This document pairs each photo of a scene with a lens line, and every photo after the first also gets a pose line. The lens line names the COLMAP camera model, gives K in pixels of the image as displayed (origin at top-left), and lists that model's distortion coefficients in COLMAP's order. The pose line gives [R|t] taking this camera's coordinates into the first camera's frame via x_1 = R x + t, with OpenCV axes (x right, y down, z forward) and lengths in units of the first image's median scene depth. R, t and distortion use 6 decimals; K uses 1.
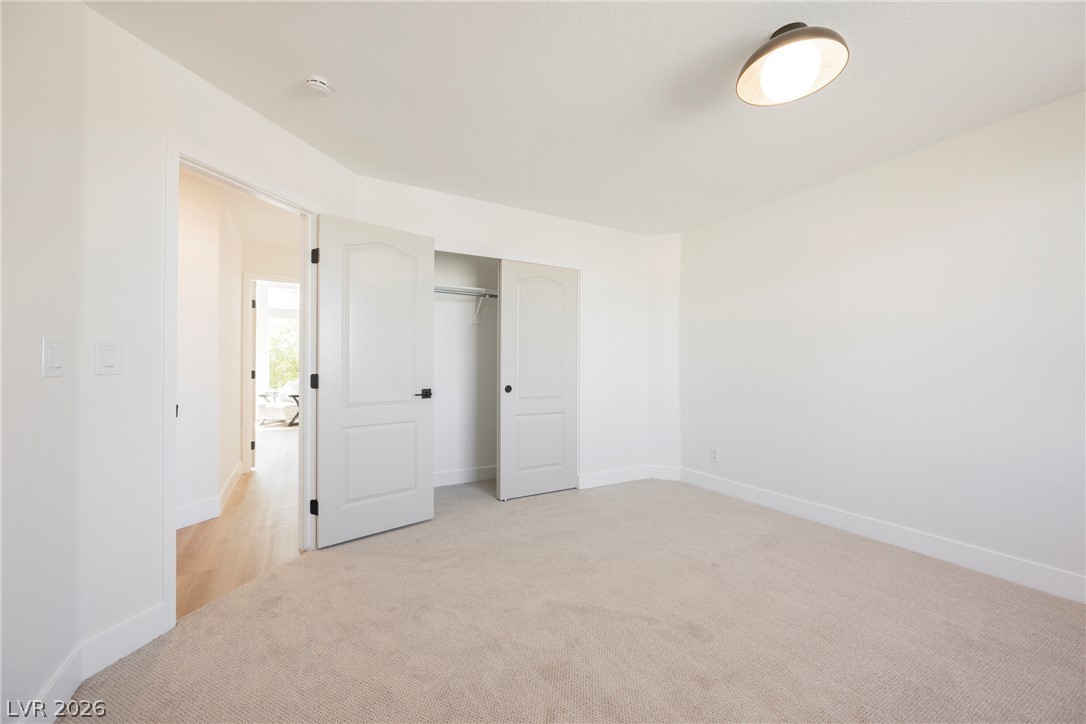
lens RADIAL K [[424.1, 0, 541.3], [0, 424.1, 358.8], [0, 0, 1]] dist [0.000954, 0.000588]
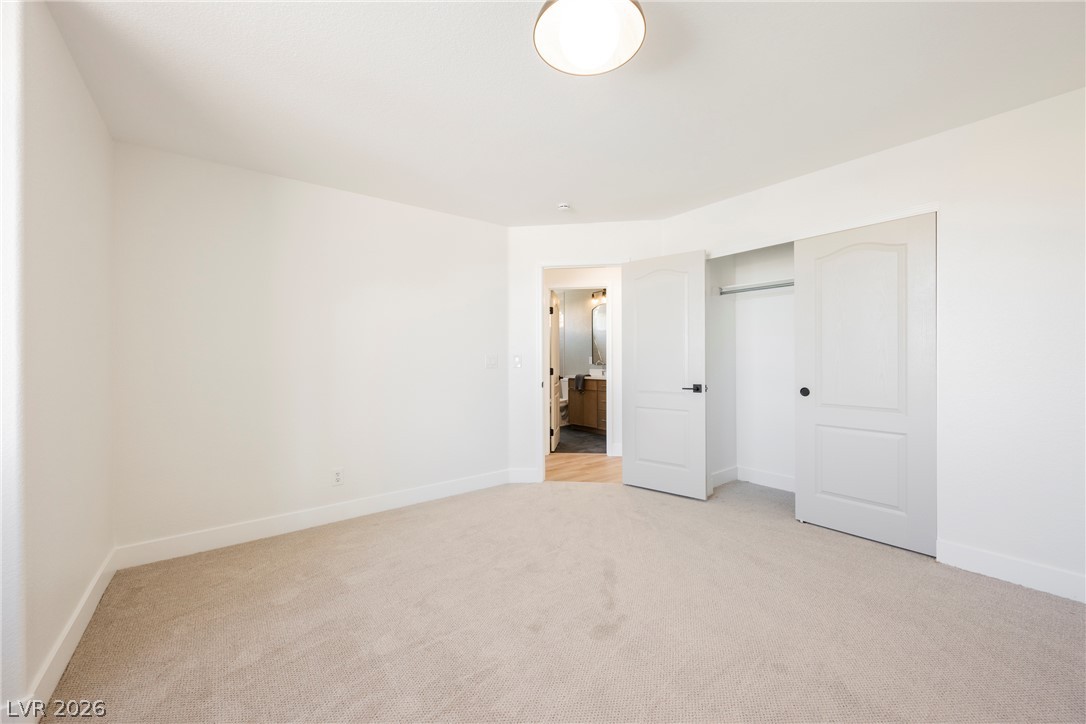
lens RADIAL K [[424.1, 0, 548.9], [0, 424.1, 363.2], [0, 0, 1]] dist [0.000954, 0.000588]
pose [[0.145905, 0.000591, -0.989298, 0.802836], [0.015740, 0.999872, 0.002919, 0.004844], [0.989173, -0.015998, 0.145877, 0.443636]]
